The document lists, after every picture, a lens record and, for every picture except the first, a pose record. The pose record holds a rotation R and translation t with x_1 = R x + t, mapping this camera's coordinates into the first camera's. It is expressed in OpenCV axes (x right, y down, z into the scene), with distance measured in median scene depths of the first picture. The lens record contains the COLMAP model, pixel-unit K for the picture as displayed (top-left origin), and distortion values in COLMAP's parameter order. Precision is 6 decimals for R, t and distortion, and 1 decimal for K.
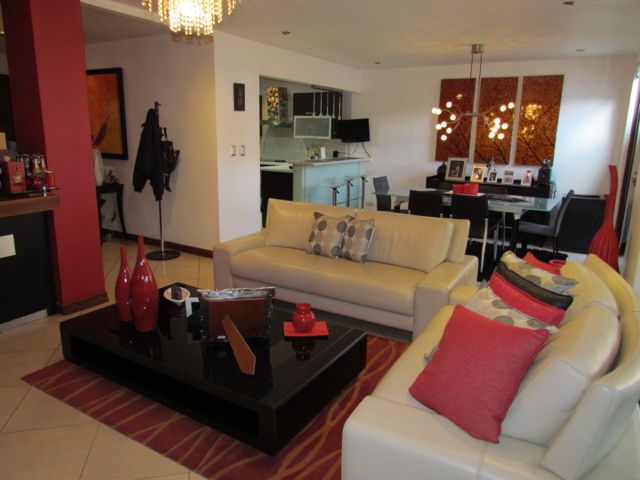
lens RADIAL K [[455.1, 0, 322.7], [0, 455.1, 238.5], [0, 0, 1]] dist [-0.029718, 0.005787]
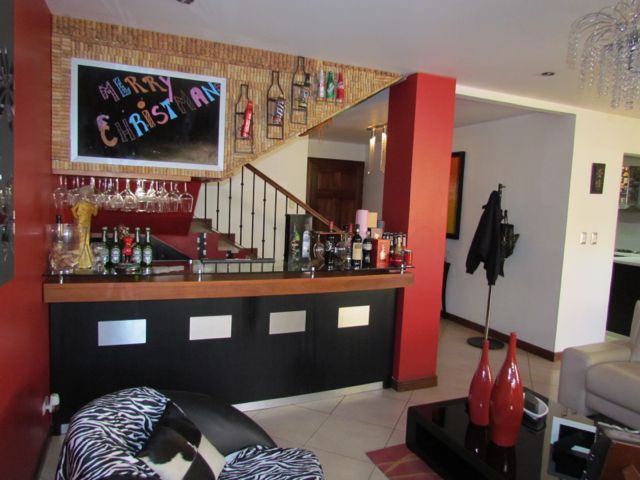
lens RADIAL K [[455.1, 0, 322.7], [0, 455.1, 238.5], [0, 0, 1]] dist [-0.029718, 0.005787]
pose [[0.810881, 0.061212, -0.582000, -0.101633], [-0.157059, 0.980792, -0.115669, -0.014710], [0.563741, 0.185202, 0.804920, 0.023682]]
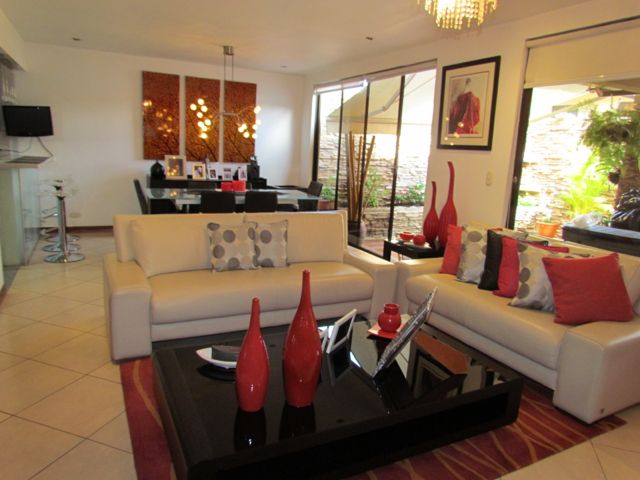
lens RADIAL K [[455.1, 0, 322.7], [0, 455.1, 238.5], [0, 0, 1]] dist [-0.029718, 0.005787]
pose [[0.530636, -0.154449, 0.833409, -1.474379], [0.147636, 0.985069, 0.088555, -0.174413], [-0.834643, 0.076050, 0.545515, 0.887944]]
